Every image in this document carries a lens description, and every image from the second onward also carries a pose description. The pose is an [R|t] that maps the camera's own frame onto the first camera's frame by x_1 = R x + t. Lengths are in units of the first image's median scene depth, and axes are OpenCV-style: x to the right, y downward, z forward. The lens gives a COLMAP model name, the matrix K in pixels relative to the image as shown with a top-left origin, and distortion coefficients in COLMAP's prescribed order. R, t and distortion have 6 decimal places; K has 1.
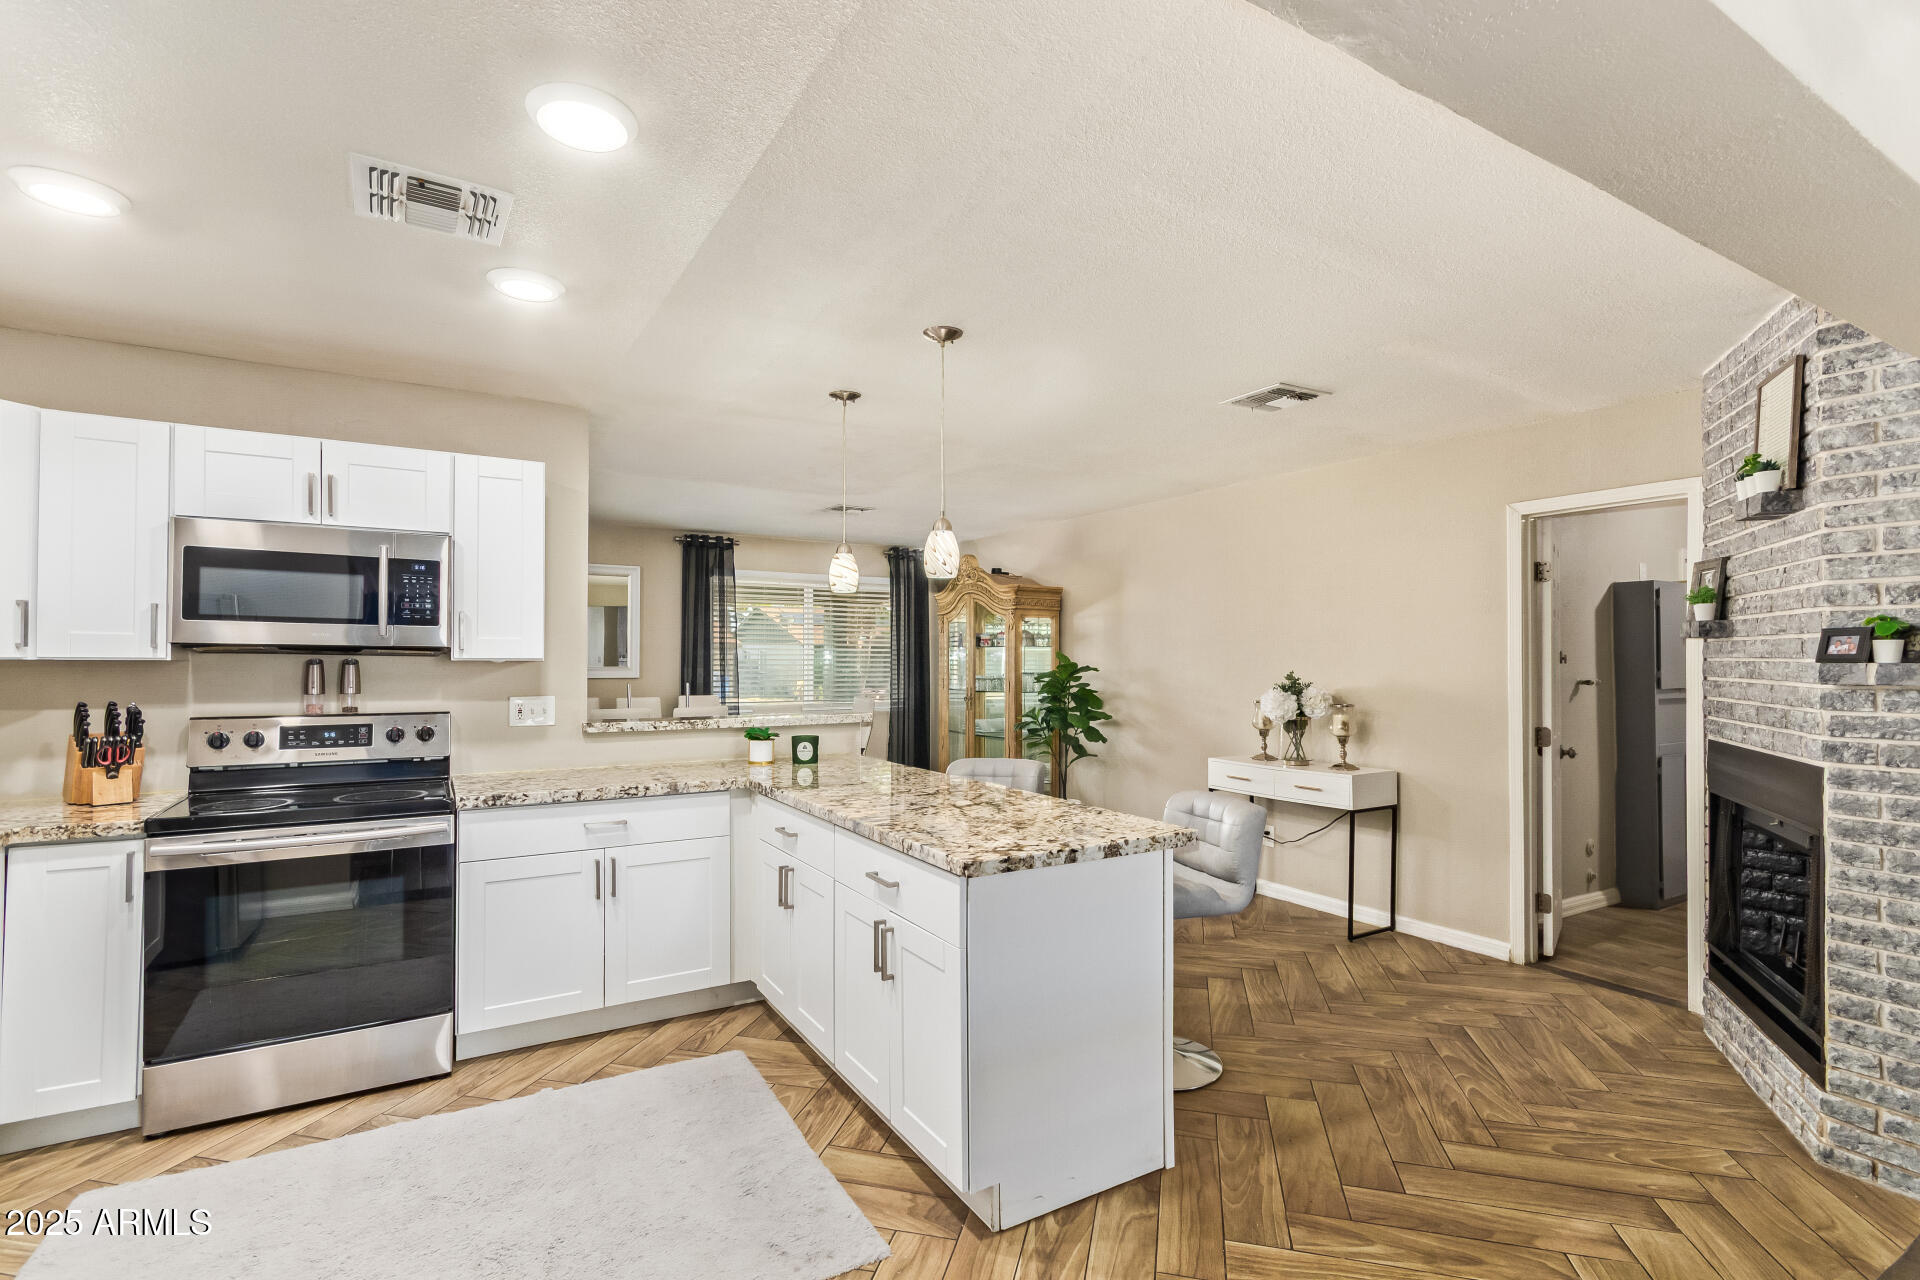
lens RADIAL K [[881.6, 0, 972.7], [0, 881.6, 655.0], [0, 0, 1]] dist [0.007902, 0.000856]
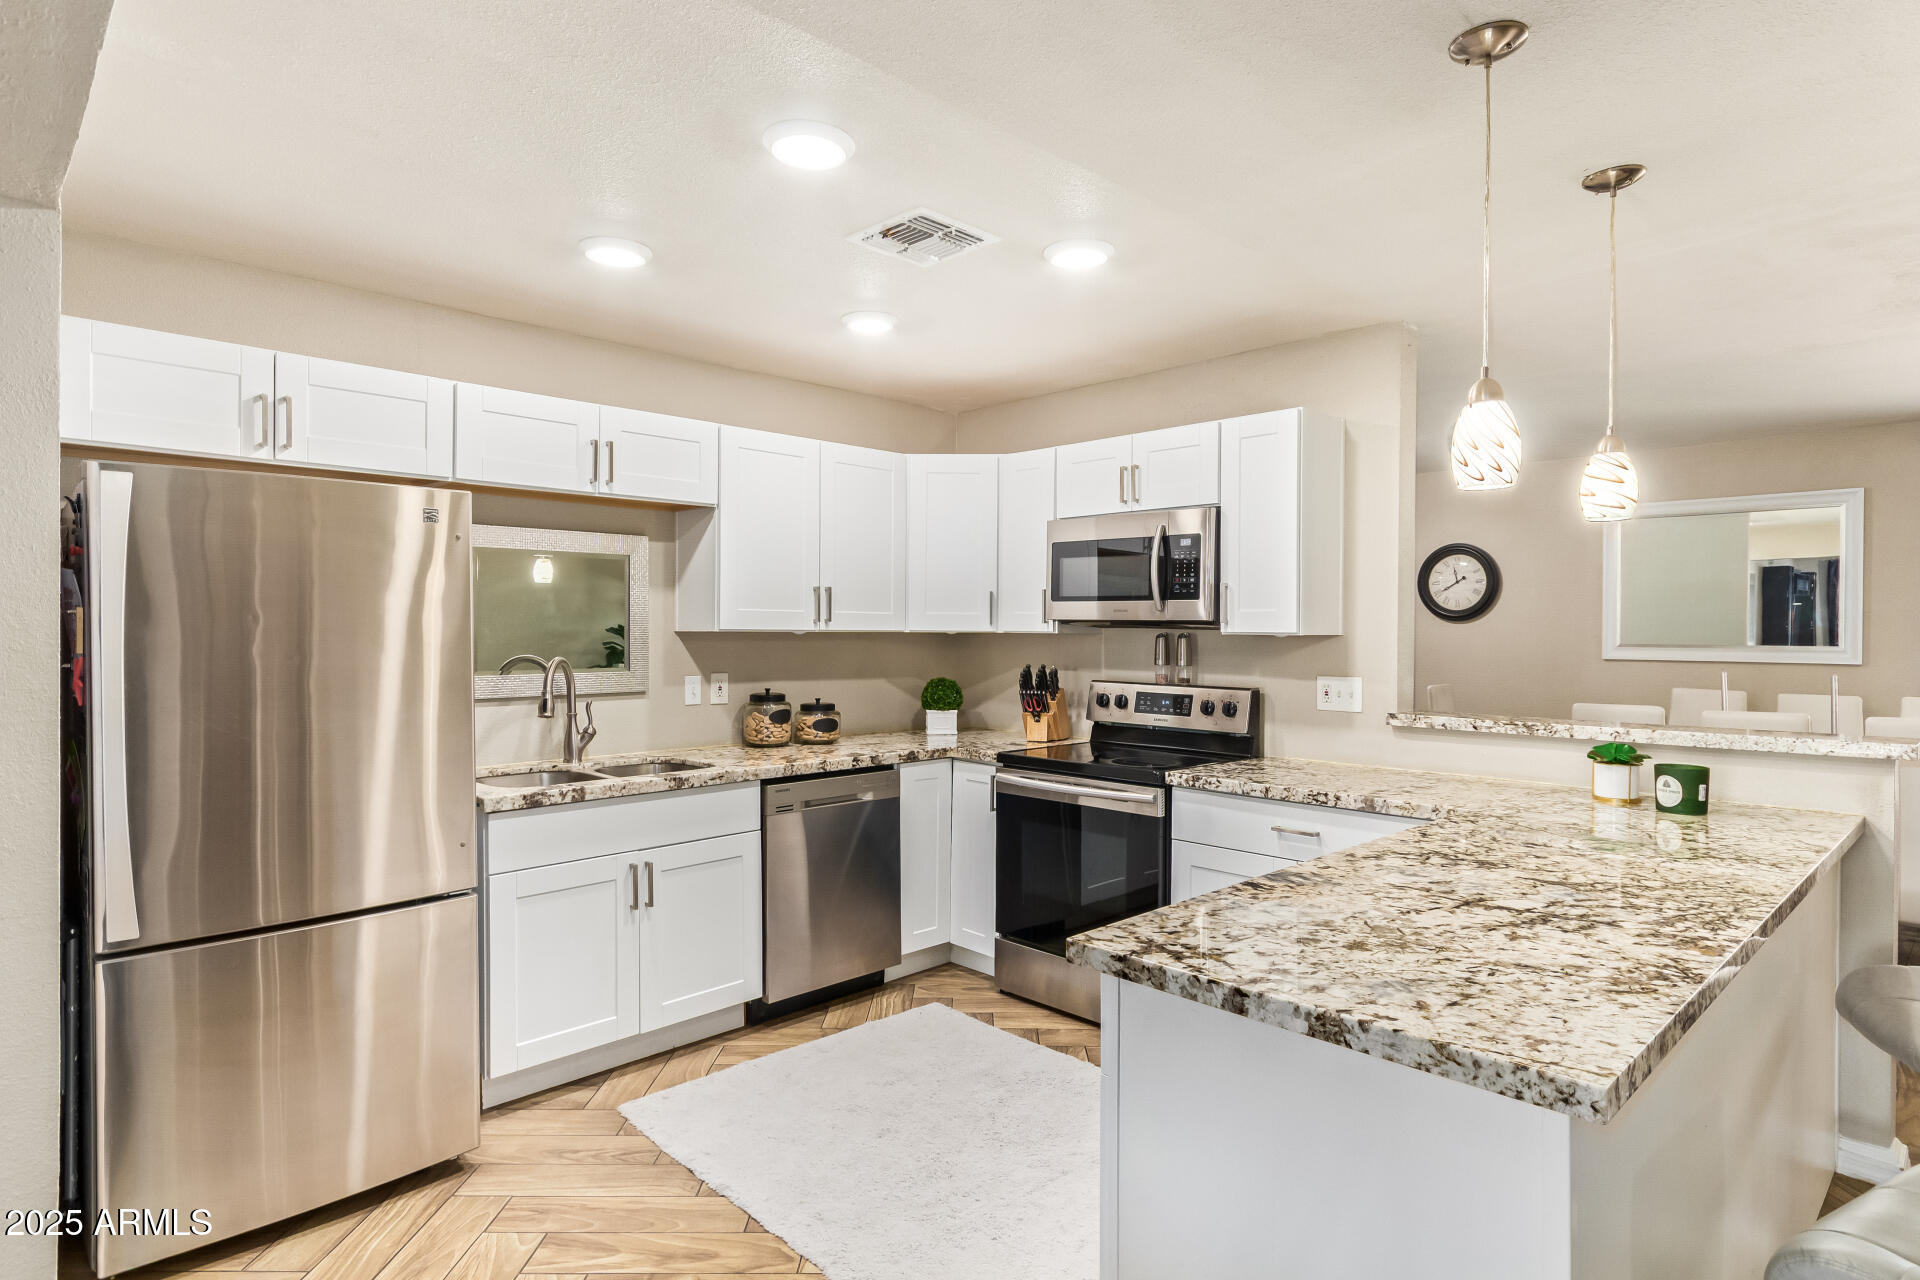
lens RADIAL K [[1055.2, 0, 978.0], [0, 1055.2, 637.1], [0, 0, 1]] dist [-0.000218, 0.002657]
pose [[0.227896, 0.005296, -0.973671, 0.493408], [0.001670, 0.999982, 0.005830, 0.001704], [0.973684, -0.002955, 0.227883, 0.493470]]
